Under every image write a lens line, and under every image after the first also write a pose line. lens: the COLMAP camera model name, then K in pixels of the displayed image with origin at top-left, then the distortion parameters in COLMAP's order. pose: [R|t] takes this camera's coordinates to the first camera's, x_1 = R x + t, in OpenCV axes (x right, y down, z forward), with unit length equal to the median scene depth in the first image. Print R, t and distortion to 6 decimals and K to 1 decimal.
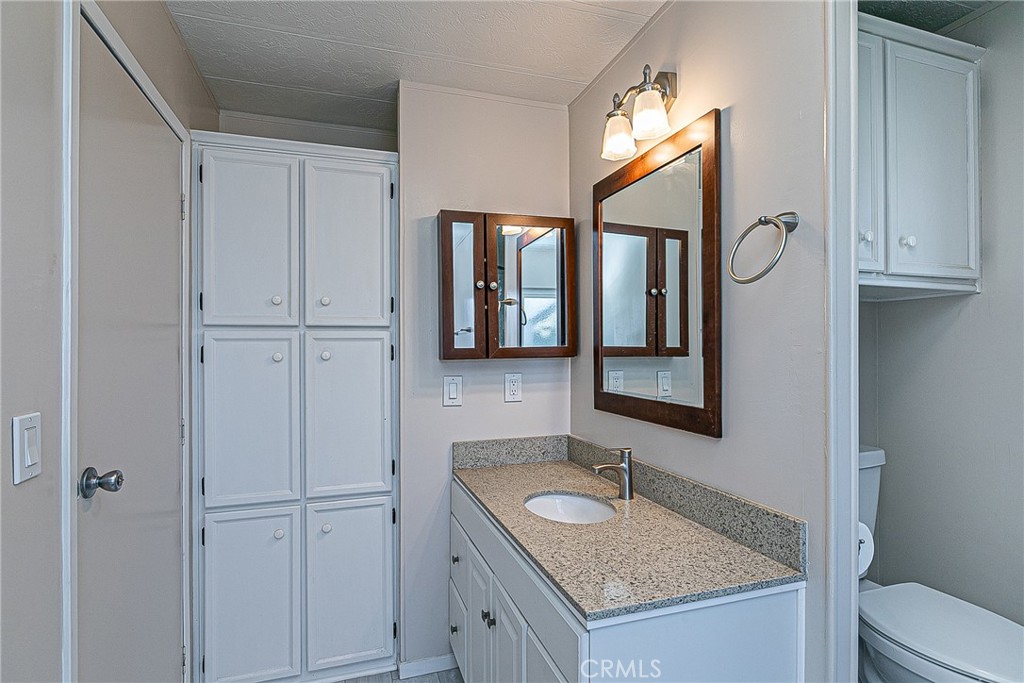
lens RADIAL K [[490.9, 0, 509.2], [0, 490.9, 345.0], [0, 0, 1]] dist [0.000697, -0.000255]
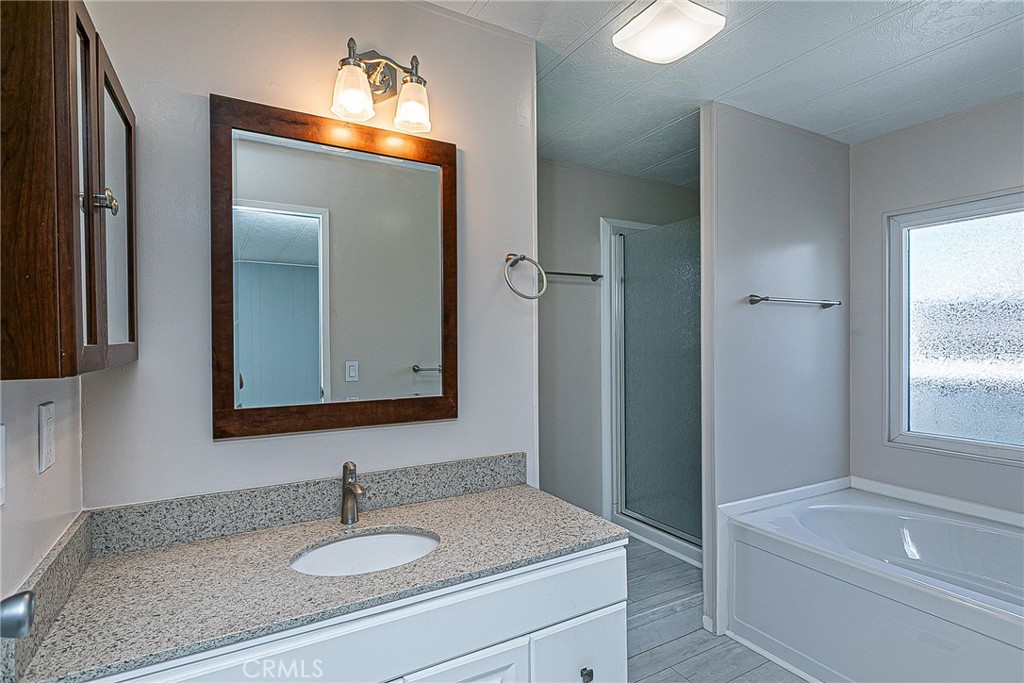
lens RADIAL K [[490.9, 0, 509.2], [0, 490.9, 345.0], [0, 0, 1]] dist [0.000697, -0.000255]
pose [[-0.158403, 0.002770, 0.987371, -0.738668], [0.006502, 0.999977, -0.001762, 0.010327], [-0.987353, 0.006140, -0.158417, 0.983290]]
